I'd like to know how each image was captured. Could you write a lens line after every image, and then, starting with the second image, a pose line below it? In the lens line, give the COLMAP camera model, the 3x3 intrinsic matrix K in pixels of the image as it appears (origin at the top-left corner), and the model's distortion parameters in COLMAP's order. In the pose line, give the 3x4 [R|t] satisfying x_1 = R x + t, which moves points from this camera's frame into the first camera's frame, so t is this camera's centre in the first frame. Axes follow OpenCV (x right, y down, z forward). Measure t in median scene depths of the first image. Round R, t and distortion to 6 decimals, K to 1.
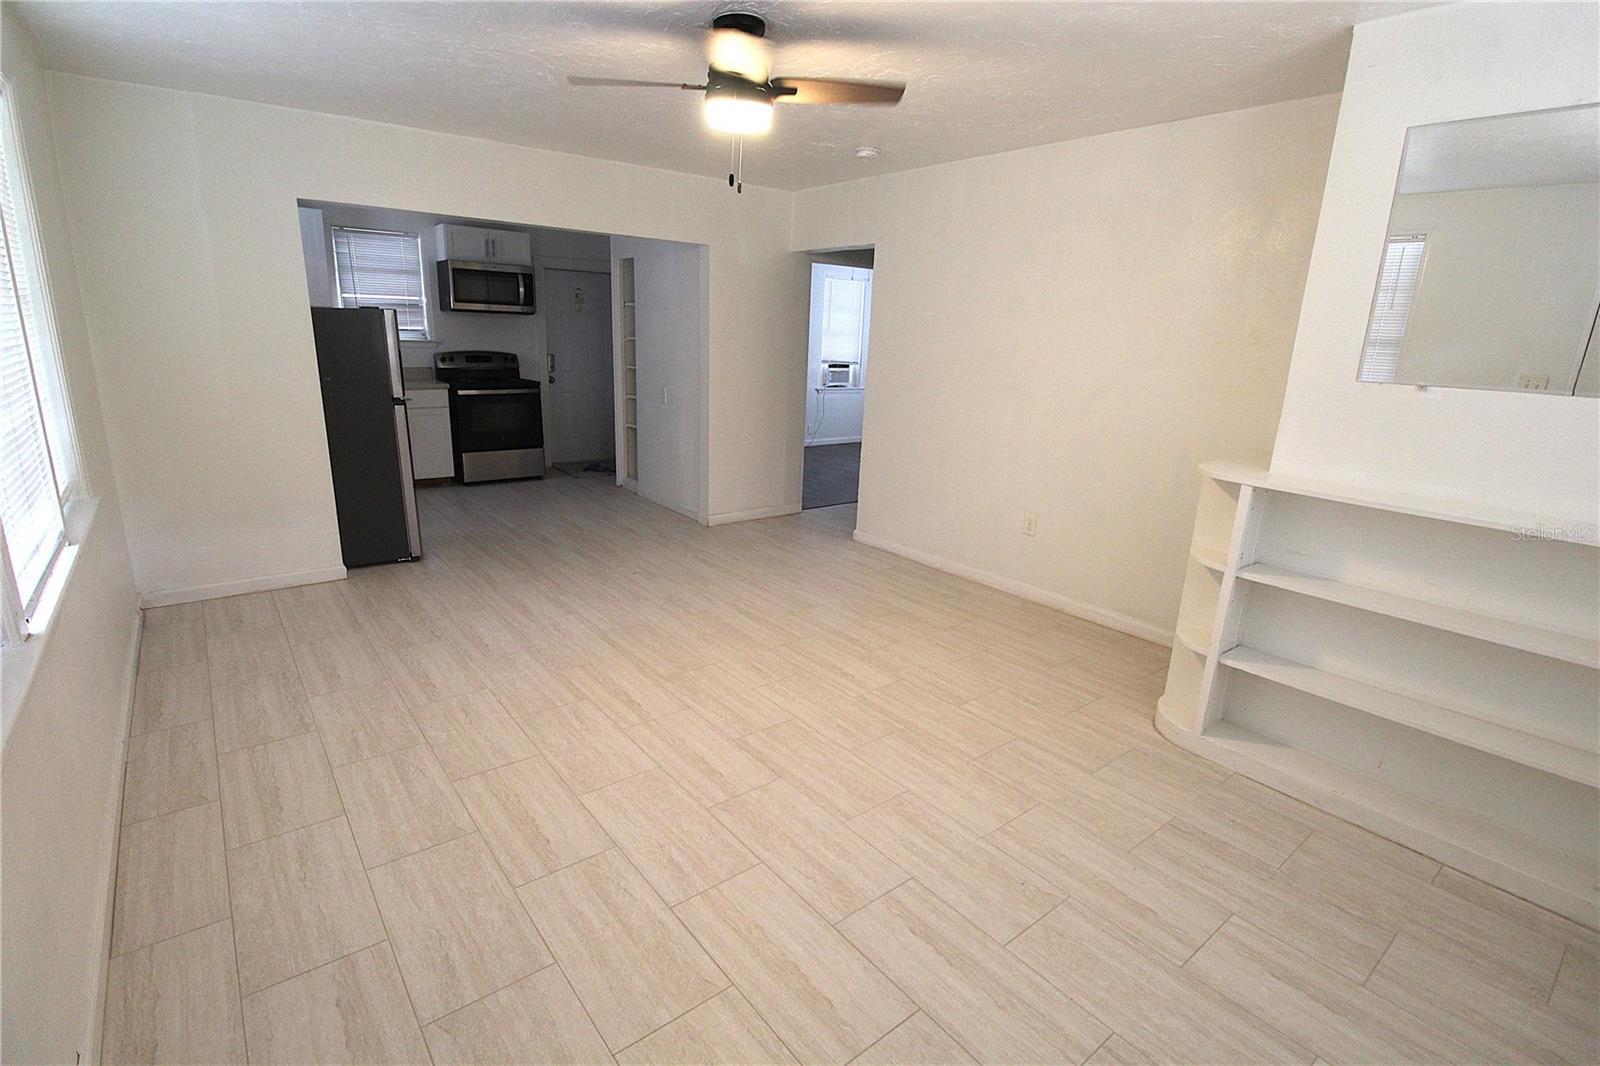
lens RADIAL K [[734.3, 0, 800.0], [0, 734.3, 533.0], [0, 0, 1]] dist [-0.032667, -0.000434]
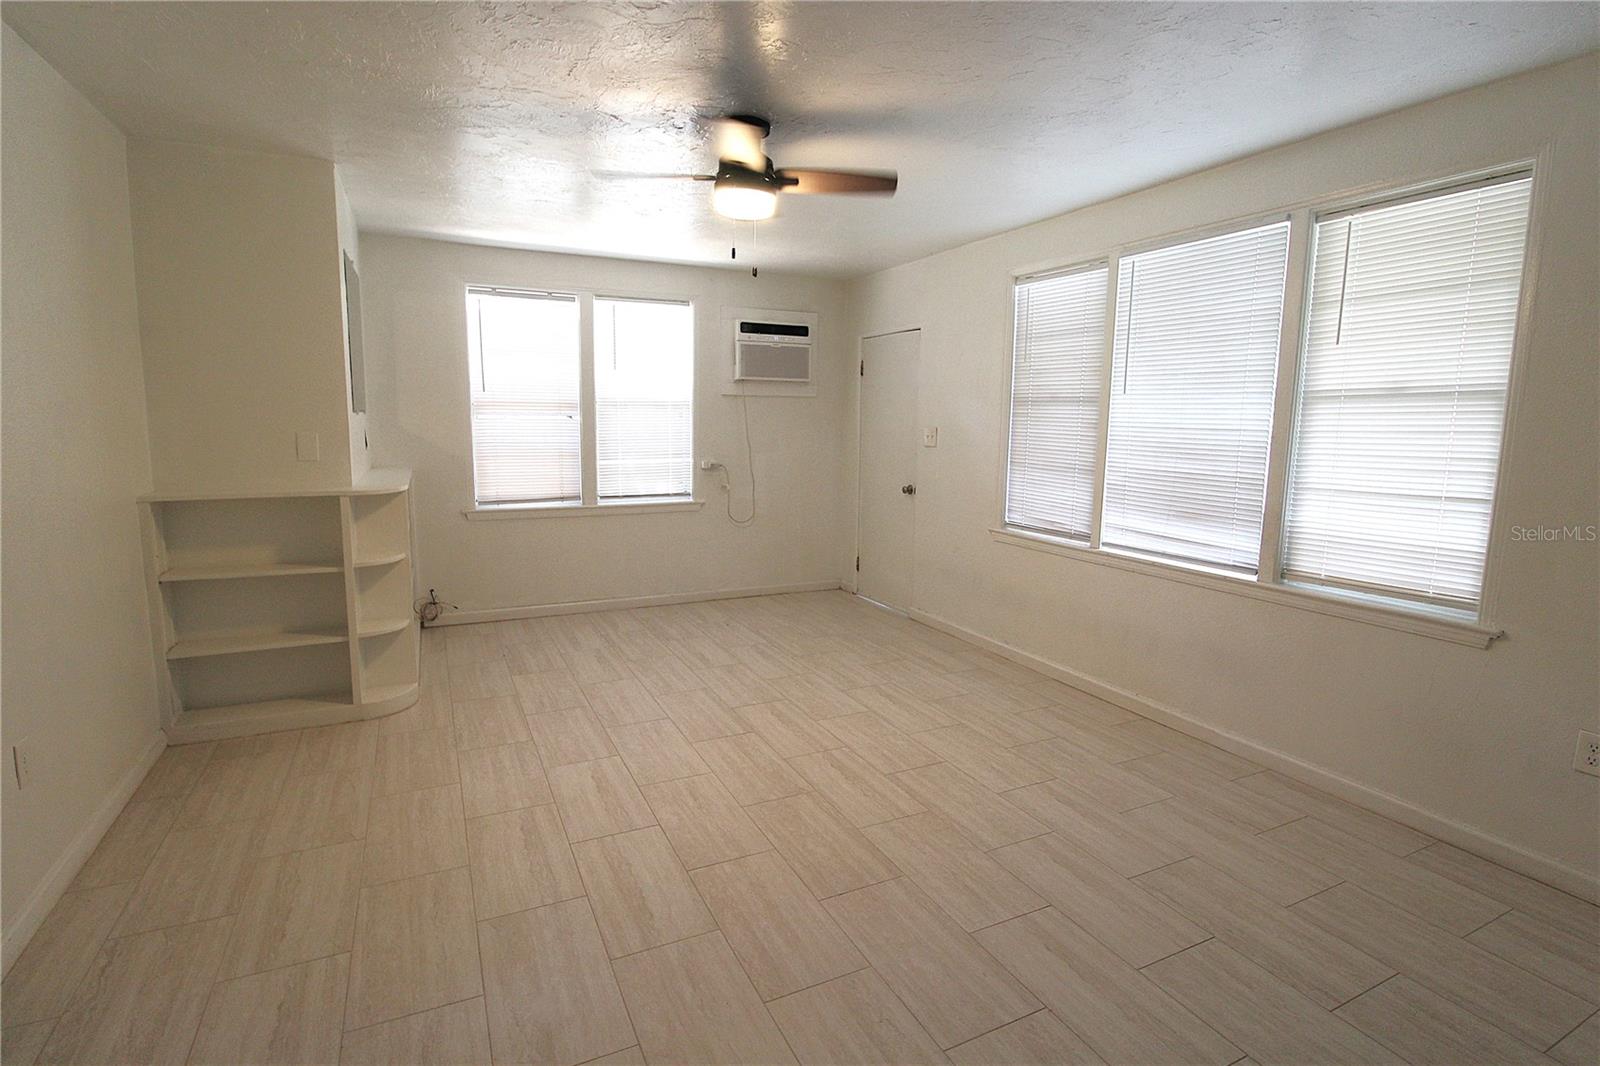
lens RADIAL K [[734.3, 0, 800.0], [0, 734.3, 533.0], [0, 0, 1]] dist [-0.032667, -0.000434]
pose [[-0.972572, -0.087278, 0.215606, -0.373124], [0.008377, 0.913188, 0.407451, -0.477040], [-0.232451, 0.398082, -0.887411, 1.814303]]
